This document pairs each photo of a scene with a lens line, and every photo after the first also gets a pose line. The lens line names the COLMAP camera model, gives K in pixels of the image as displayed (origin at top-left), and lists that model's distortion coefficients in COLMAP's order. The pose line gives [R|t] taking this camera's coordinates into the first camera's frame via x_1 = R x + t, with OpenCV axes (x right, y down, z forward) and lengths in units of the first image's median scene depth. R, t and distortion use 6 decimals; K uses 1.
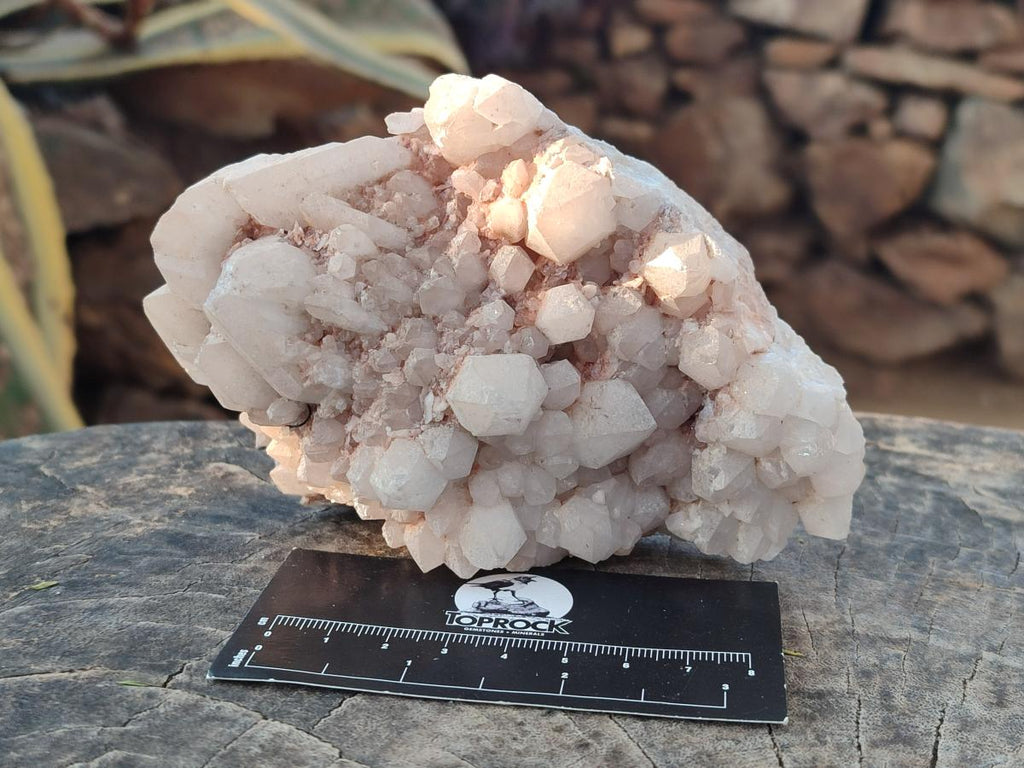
lens RADIAL K [[1528.8, 0, 512.0], [0, 1528.8, 384.0], [0, 0, 1]] dist [0.335315, -2.205346]
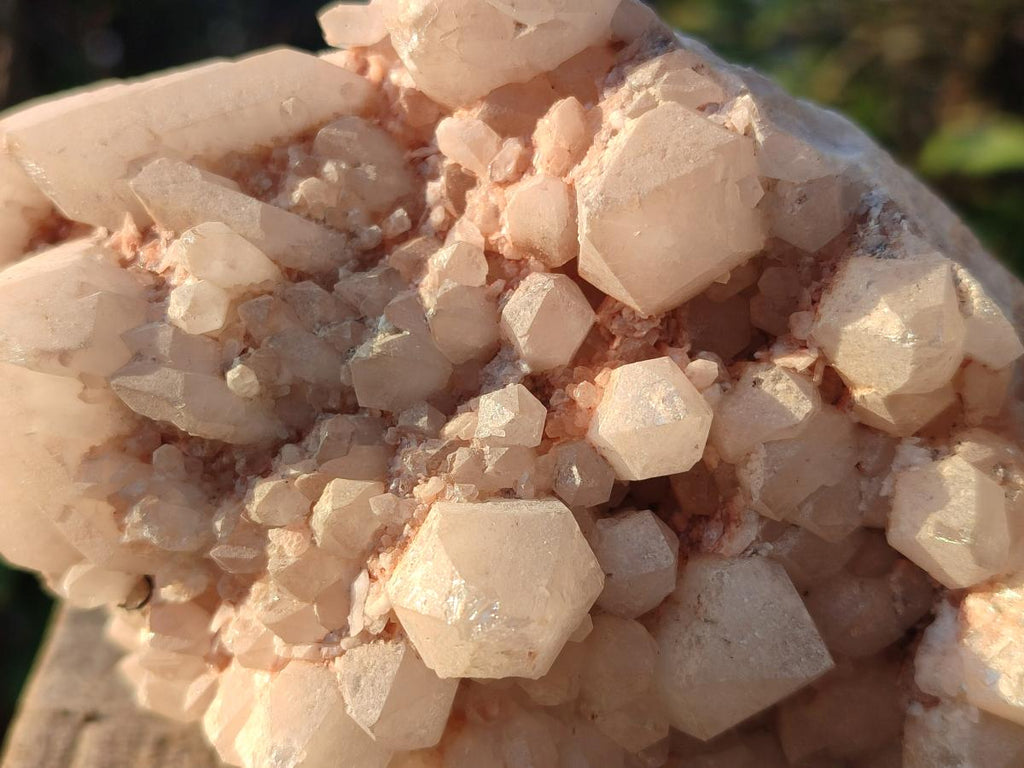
lens RADIAL K [[1528.8, 0, 512.0], [0, 1528.8, 384.0], [0, 0, 1]] dist [0.335315, -2.205346]
pose [[0.991595, 0.039256, -0.123279, 0.050498], [-0.037306, 0.999140, 0.018081, -0.063303], [0.123883, -0.013330, 0.992207, 0.509854]]
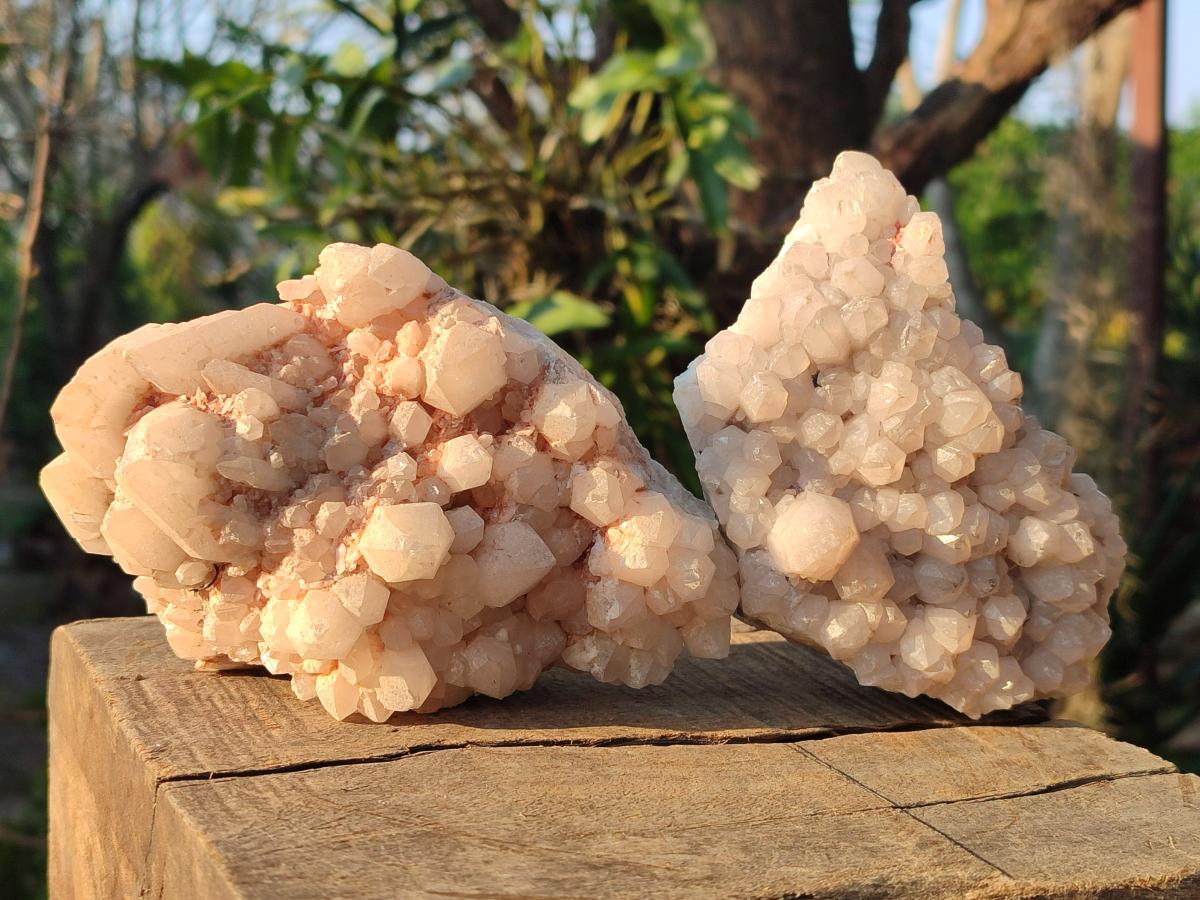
lens RADIAL K [[1791.6, 0, 600.0], [0, 1791.6, 450.0], [0, 0, 1]] dist [0.335315, -2.205346]
pose [[0.979643, -0.047909, 0.194945, -0.115156], [0.060017, 0.996587, -0.056678, 0.021557], [-0.191564, 0.067224, 0.979175, -0.239574]]
